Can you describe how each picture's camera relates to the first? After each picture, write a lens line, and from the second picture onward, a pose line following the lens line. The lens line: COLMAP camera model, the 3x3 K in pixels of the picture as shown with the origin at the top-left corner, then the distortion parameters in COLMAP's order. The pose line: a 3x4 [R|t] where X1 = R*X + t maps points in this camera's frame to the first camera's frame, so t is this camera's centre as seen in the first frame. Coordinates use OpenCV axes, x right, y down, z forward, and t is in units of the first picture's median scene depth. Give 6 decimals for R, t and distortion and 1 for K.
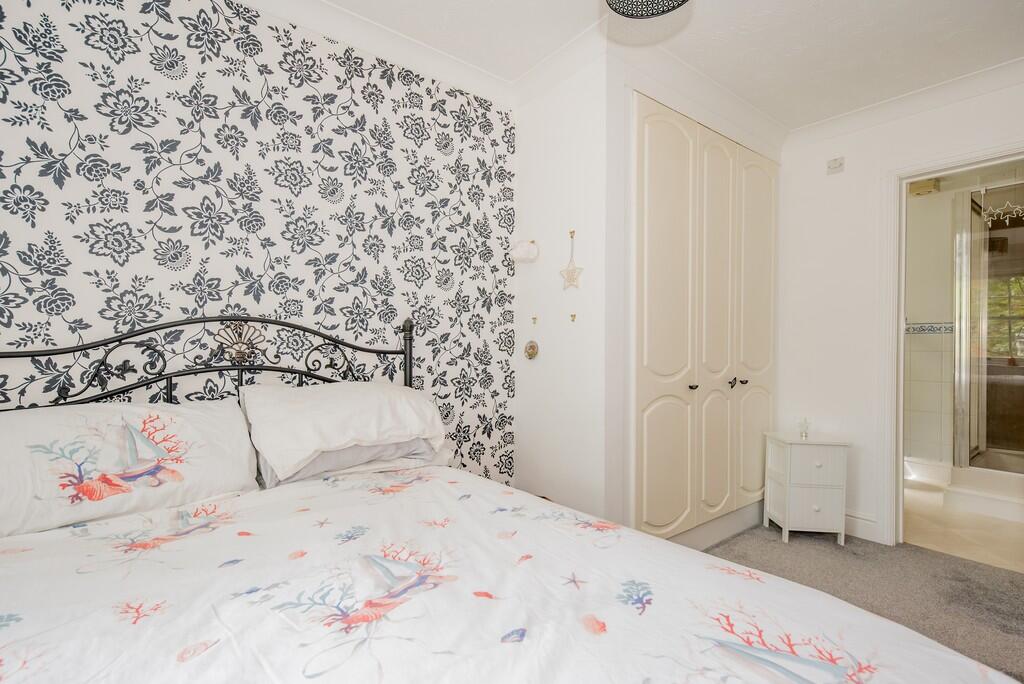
lens RADIAL K [[395.9, 0, 511.8], [0, 395.9, 362.2], [0, 0, 1]] dist [-0.000518, -0.000270]
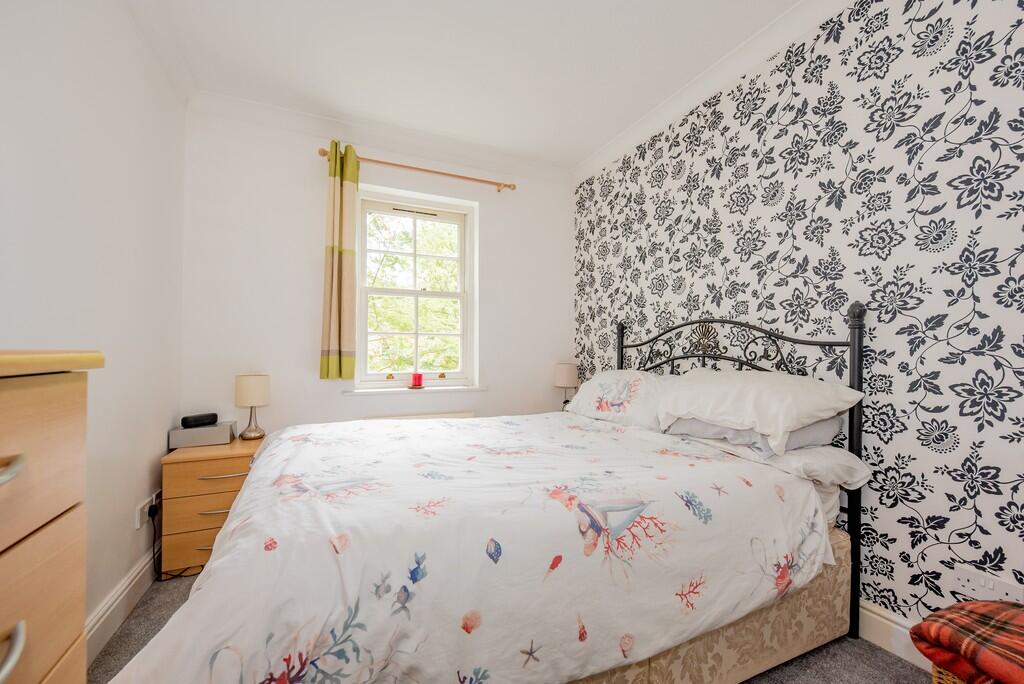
lens RADIAL K [[401.9, 0, 512.0], [0, 401.9, 342.0], [0, 0, 1]] dist [-0.024560, -0.000090]
pose [[-0.167467, -0.000191, -0.985878, 0.680606], [-0.009587, 0.999953, 0.001435, -0.024824], [0.985831, 0.009692, -0.167461, 0.451937]]
